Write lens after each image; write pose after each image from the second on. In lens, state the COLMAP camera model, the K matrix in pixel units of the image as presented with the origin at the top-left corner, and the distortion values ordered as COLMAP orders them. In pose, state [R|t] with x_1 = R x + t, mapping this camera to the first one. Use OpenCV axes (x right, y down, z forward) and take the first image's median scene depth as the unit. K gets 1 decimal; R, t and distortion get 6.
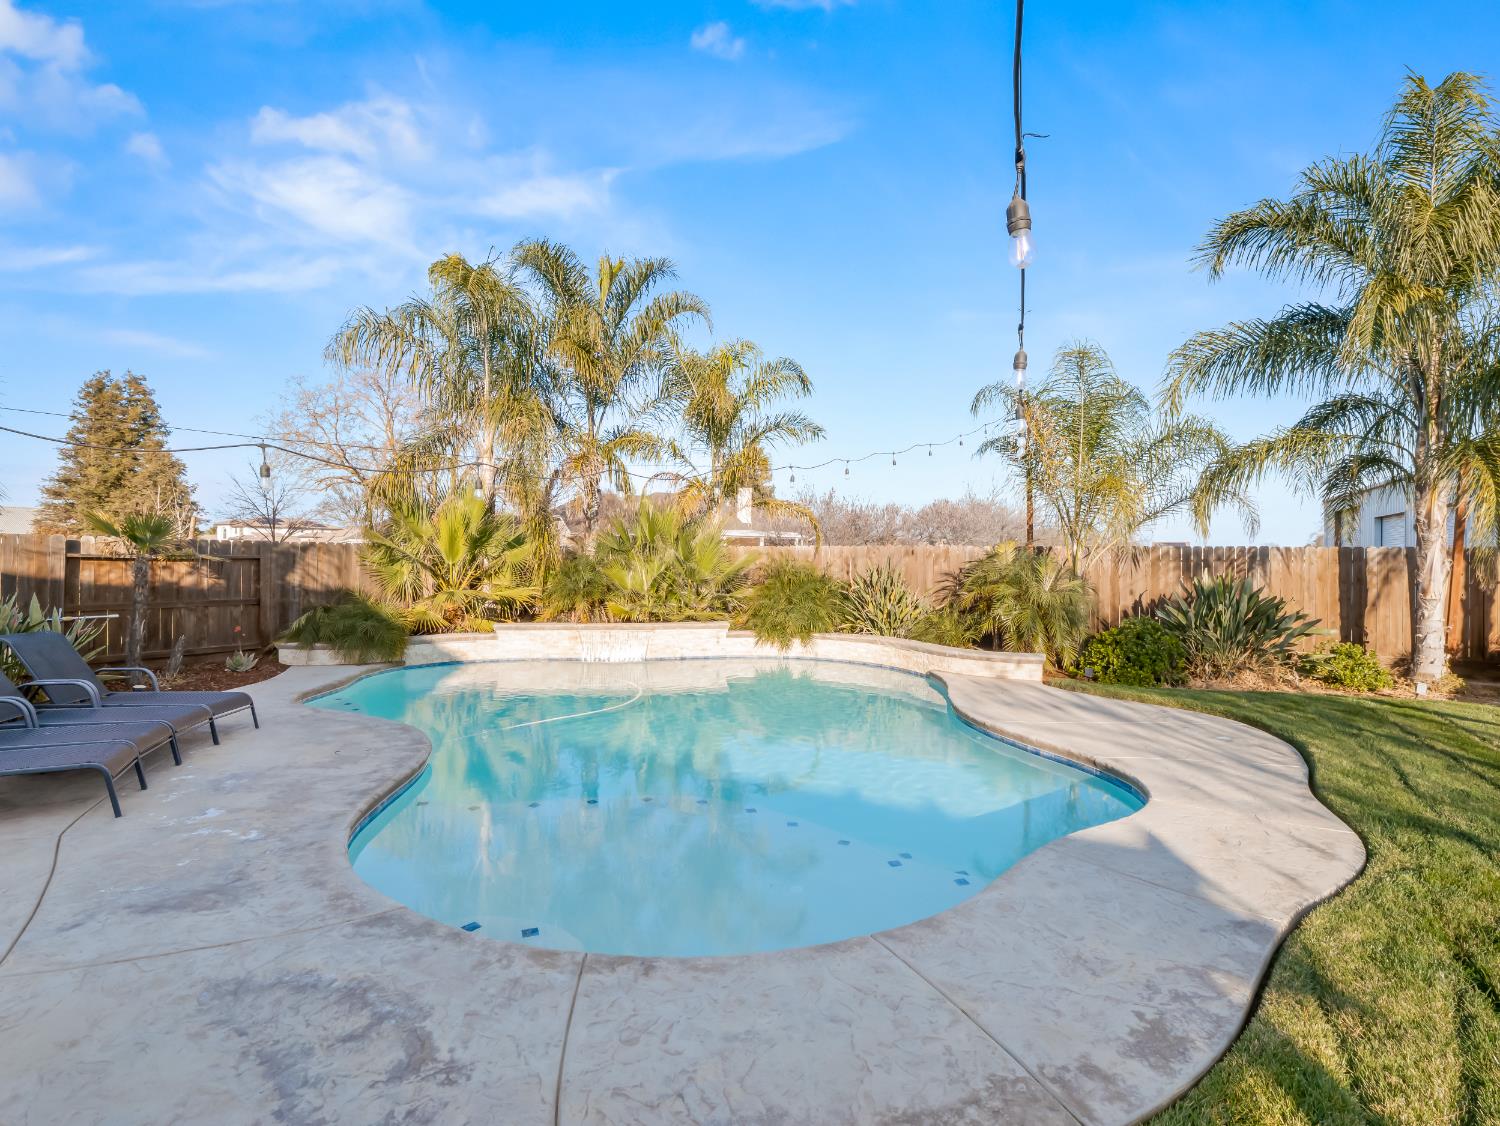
lens RADIAL K [[718.0, 0, 744.6], [0, 718.0, 557.4], [0, 0, 1]] dist [-0.005298, -0.008428]
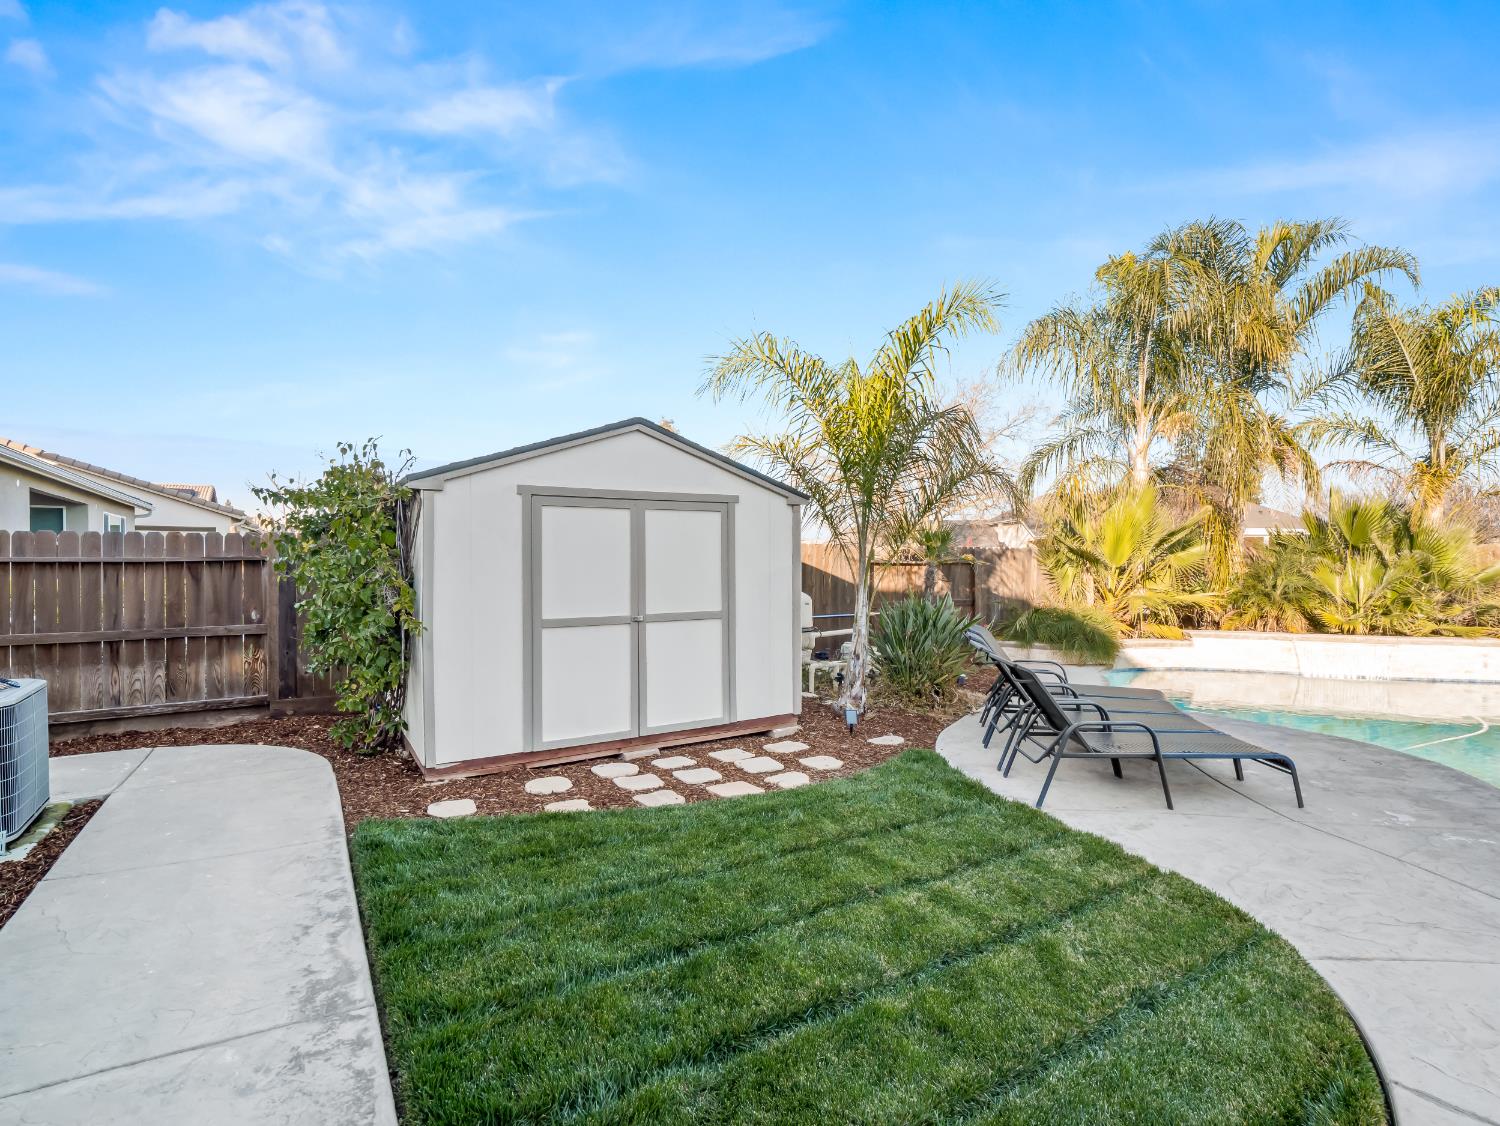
lens RADIAL K [[718.0, 0, 744.6], [0, 718.0, 557.4], [0, 0, 1]] dist [-0.005298, -0.008428]
pose [[0.862878, -0.011607, -0.505280, -0.358705], [0.008196, 0.999926, -0.008974, -0.000381], [0.505346, 0.003603, 0.862909, -0.108565]]
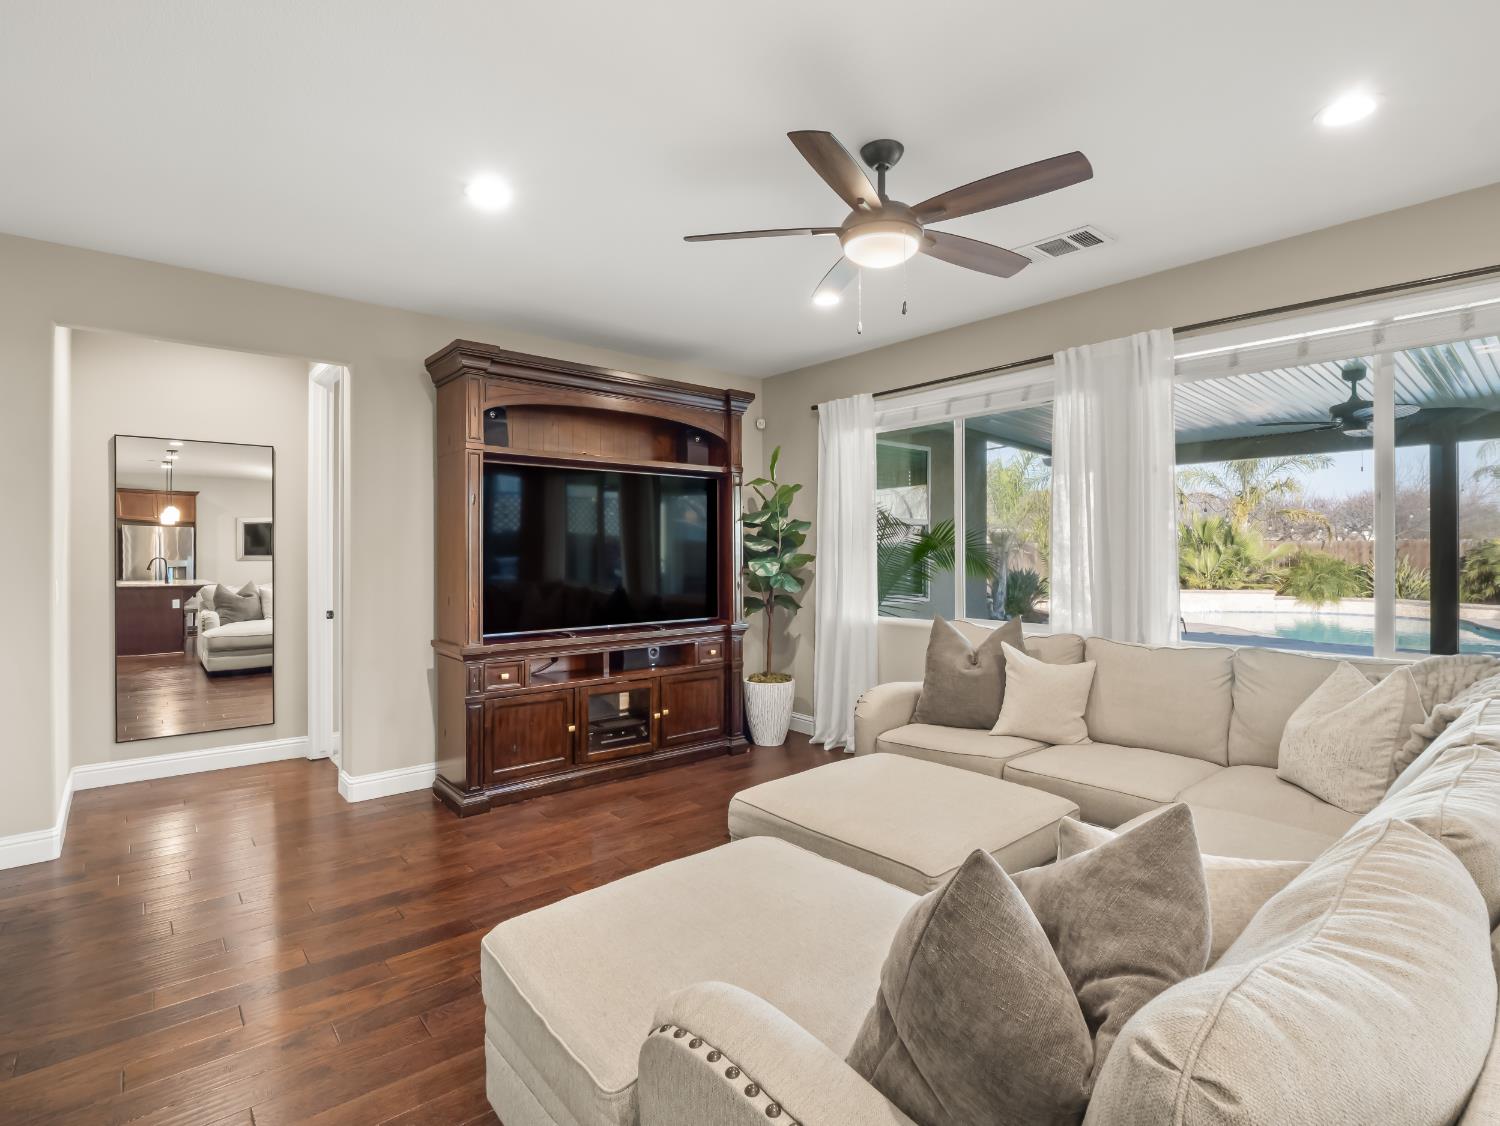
lens RADIAL K [[740.2, 0, 752.6], [0, 740.2, 554.6], [0, 0, 1]] dist [0.000259, -0.000407]
pose [[0.937434, -0.009802, -0.348025, -0.536113], [0.011138, 0.999936, 0.001838, -0.003670], [0.347985, -0.005600, 0.937483, -0.927463]]
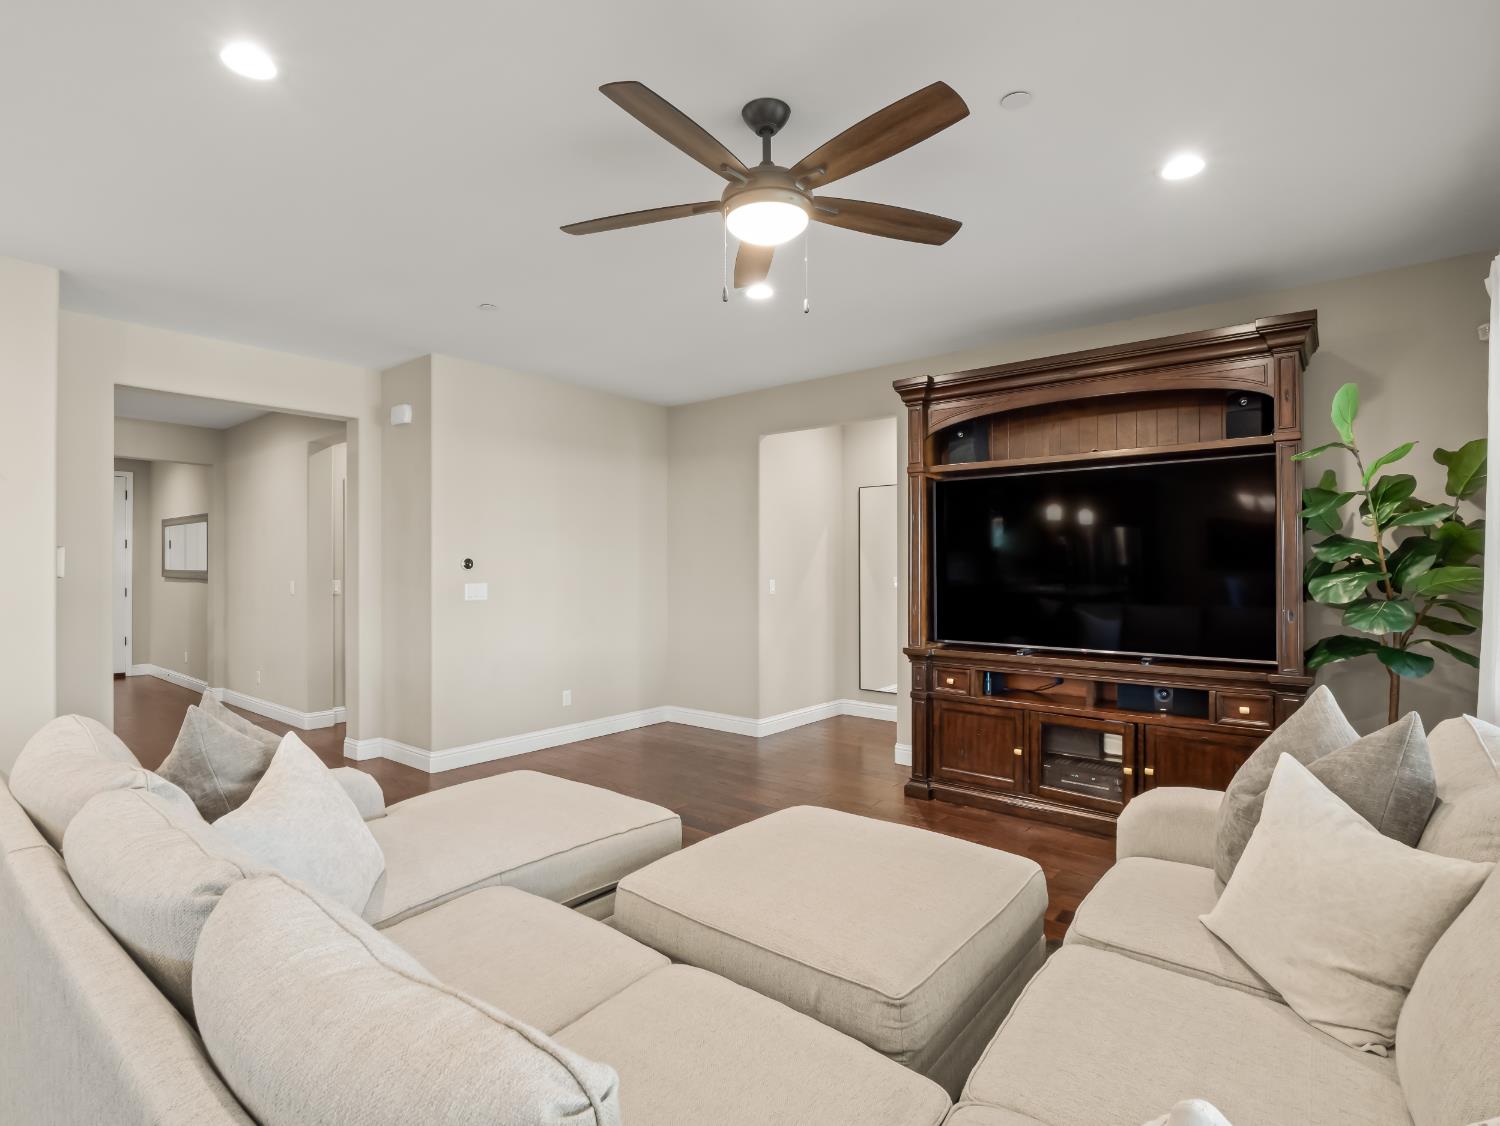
lens RADIAL K [[735.5, 0, 750.0], [0, 735.5, 563.0], [0, 0, 1]] dist [-0.012207, -0.000925]
pose [[-0.146132, -0.008047, -0.989232, -0.376882], [0.005255, 0.999946, -0.008910, -0.003686], [0.989251, -0.006501, -0.146081, -0.666328]]
